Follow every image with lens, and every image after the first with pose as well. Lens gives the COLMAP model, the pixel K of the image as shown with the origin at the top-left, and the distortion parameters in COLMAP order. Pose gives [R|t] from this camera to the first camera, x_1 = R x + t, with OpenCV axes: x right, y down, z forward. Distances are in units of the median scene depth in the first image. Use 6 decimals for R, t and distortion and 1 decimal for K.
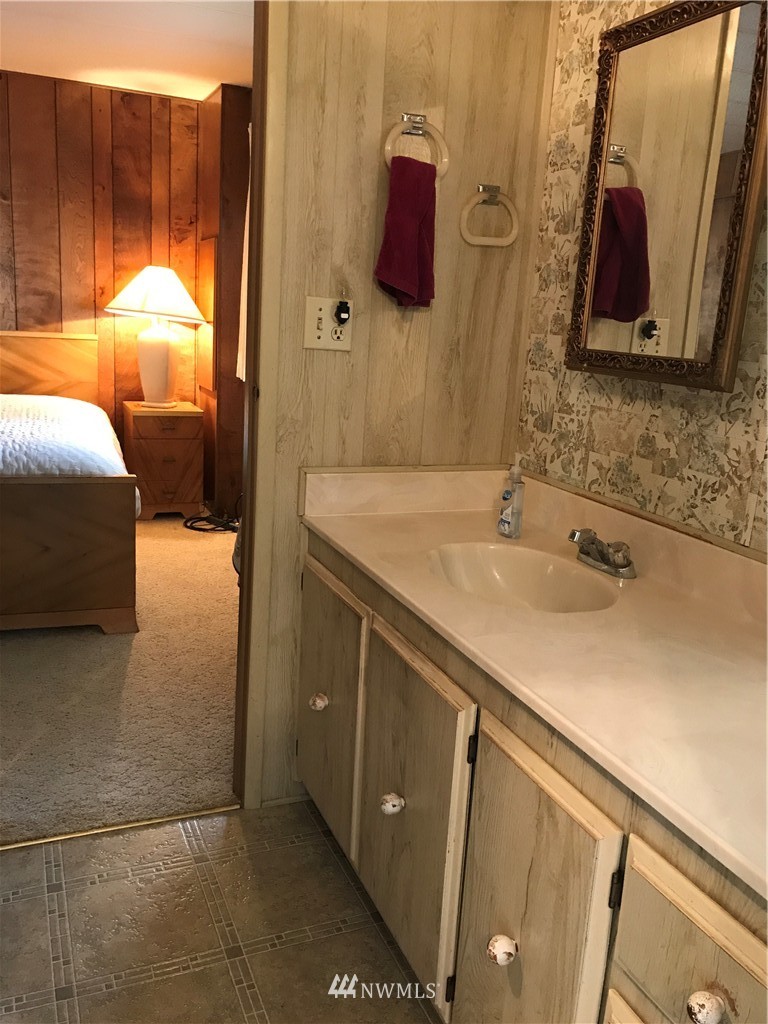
lens RADIAL K [[845.2, 0, 383.3], [0, 845.2, 513.8], [0, 0, 1]] dist [0.036240, -0.044565]
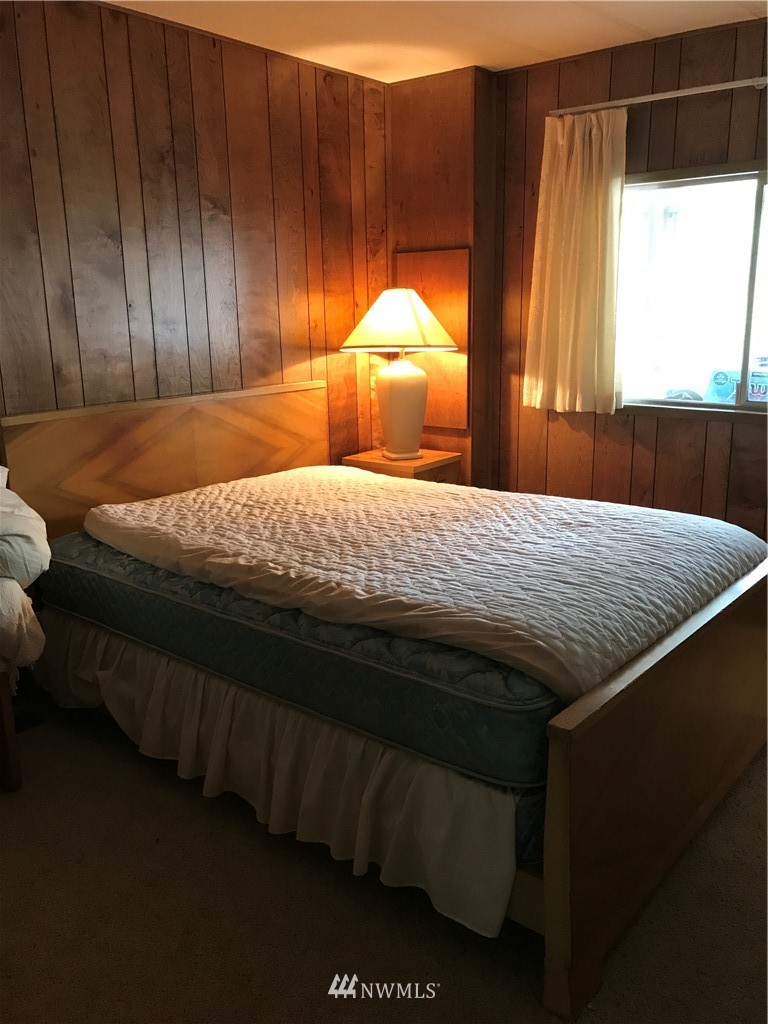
lens RADIAL K [[845.2, 0, 384.9], [0, 845.2, 510.1], [0, 0, 1]] dist [0.036240, -0.044565]
pose [[0.877517, -0.188792, 0.440818, -0.664105], [0.179920, 0.981708, 0.062283, -0.132681], [-0.444513, 0.024658, 0.895433, 0.277716]]
